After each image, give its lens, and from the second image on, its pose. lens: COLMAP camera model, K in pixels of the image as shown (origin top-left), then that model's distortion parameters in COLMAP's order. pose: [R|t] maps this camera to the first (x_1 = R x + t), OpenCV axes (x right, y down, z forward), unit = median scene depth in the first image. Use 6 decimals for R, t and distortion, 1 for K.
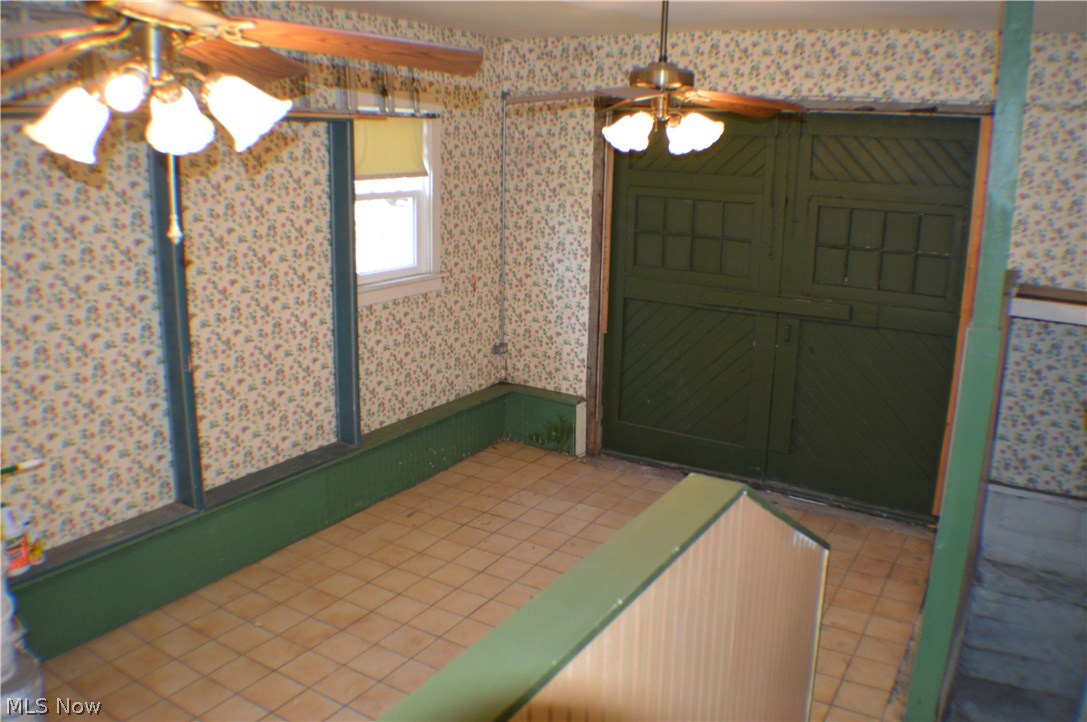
lens RADIAL K [[874.8, 0, 542.0], [0, 874.8, 359.6], [0, 0, 1]] dist [-0.146215, 0.017883]
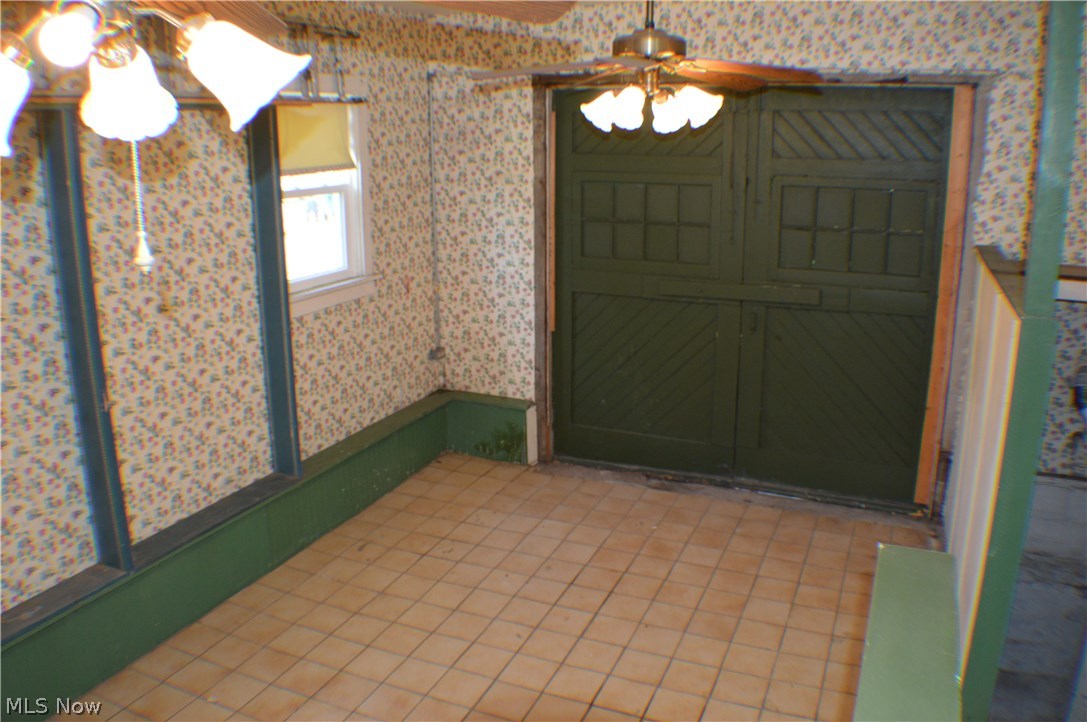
lens RADIAL K [[874.8, 0, 545.4], [0, 874.8, 360.2], [0, 0, 1]] dist [-0.146215, 0.017883]
pose [[0.990009, -0.059327, 0.127915, -0.070035], [0.057400, 0.998176, 0.018700, -0.021254], [-0.128792, -0.011170, 0.991609, 0.099260]]
